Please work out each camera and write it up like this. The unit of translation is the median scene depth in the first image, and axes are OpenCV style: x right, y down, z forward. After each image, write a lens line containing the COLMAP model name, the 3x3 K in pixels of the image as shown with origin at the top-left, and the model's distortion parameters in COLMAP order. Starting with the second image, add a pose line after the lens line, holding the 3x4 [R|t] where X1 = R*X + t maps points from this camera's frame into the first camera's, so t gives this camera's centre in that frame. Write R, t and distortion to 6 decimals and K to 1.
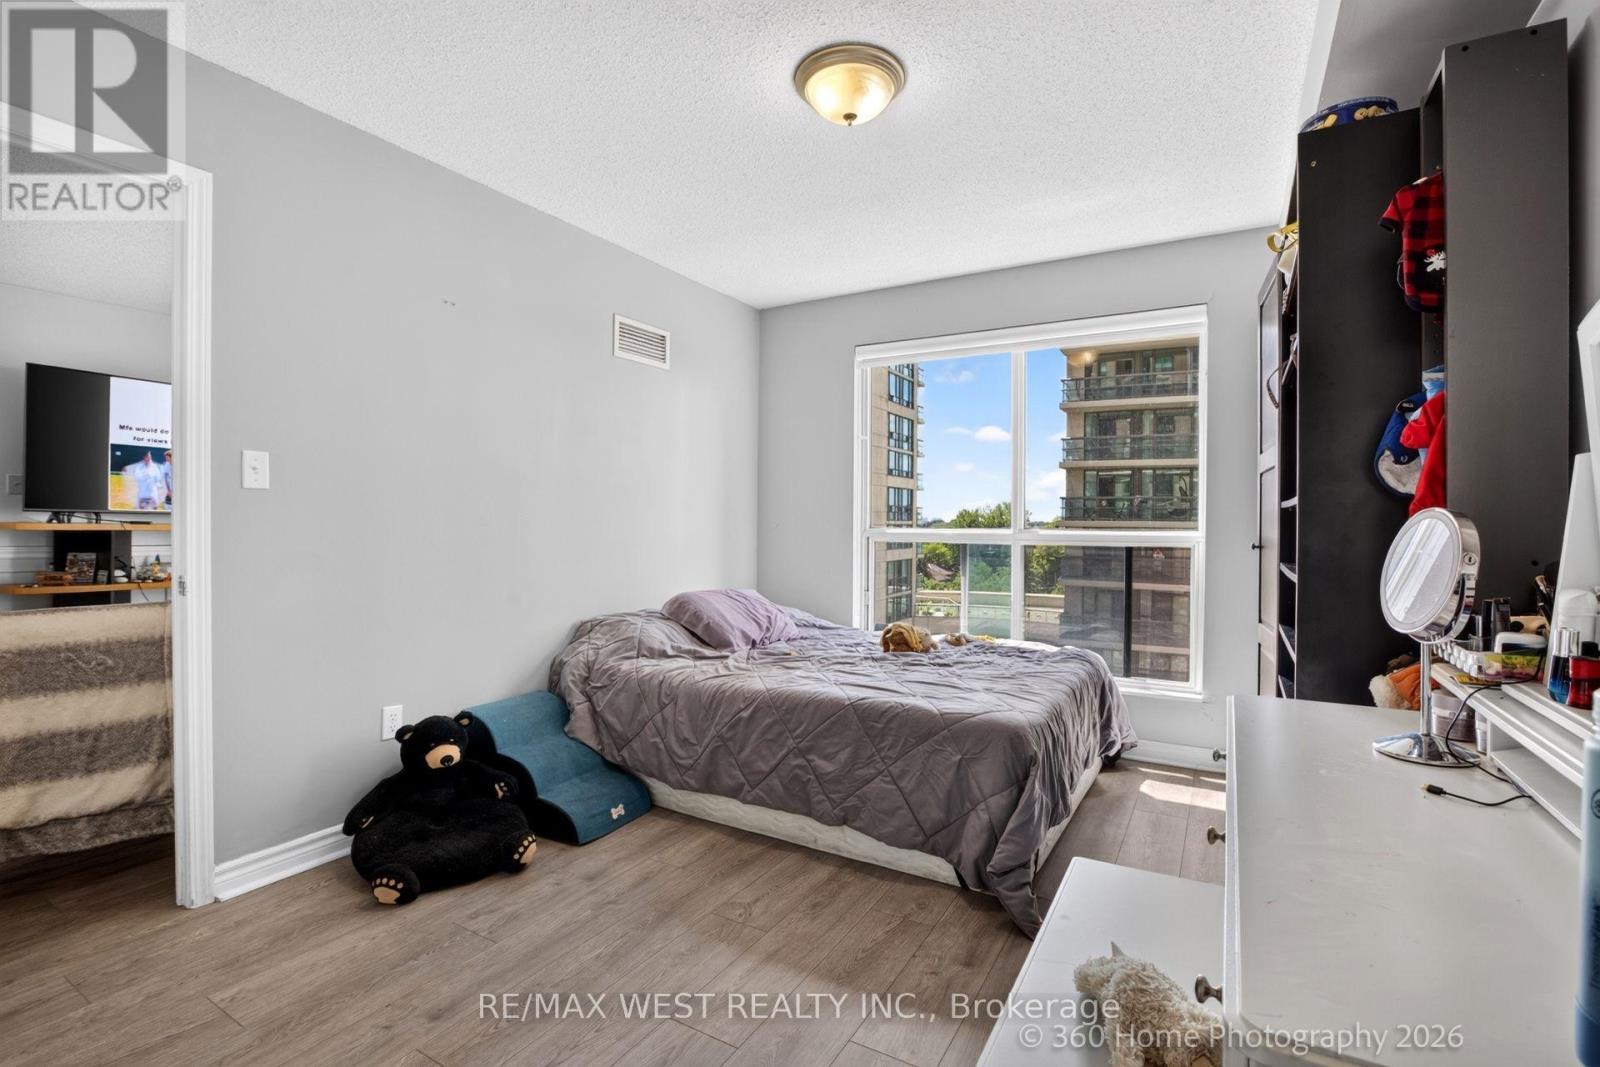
lens RADIAL K [[732.7, 0, 800.0], [0, 732.7, 533.5], [0, 0, 1]] dist [-0.041804, 0.010983]
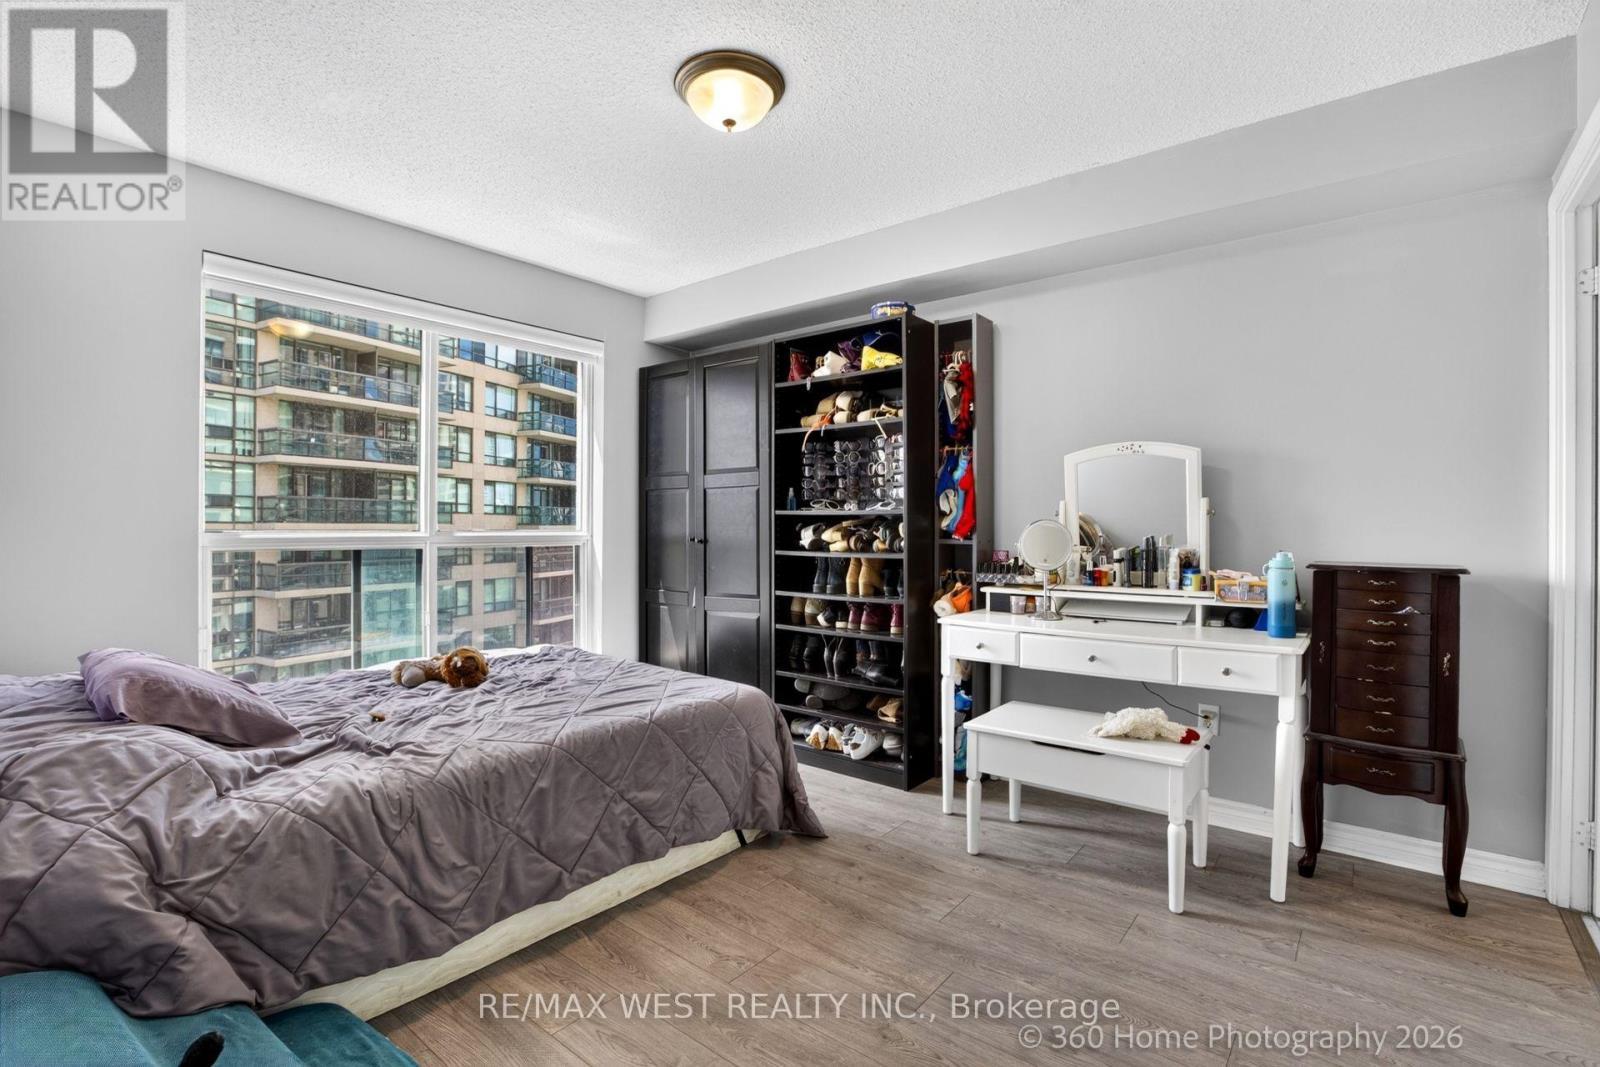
lens RADIAL K [[732.7, 0, 800.0], [0, 732.7, 533.5], [0, 0, 1]] dist [-0.041804, 0.010983]
pose [[0.149237, -0.014283, 0.988698, -0.785877], [0.012662, 0.999841, 0.012533, -0.012811], [-0.988720, 0.010648, 0.149394, 0.652906]]
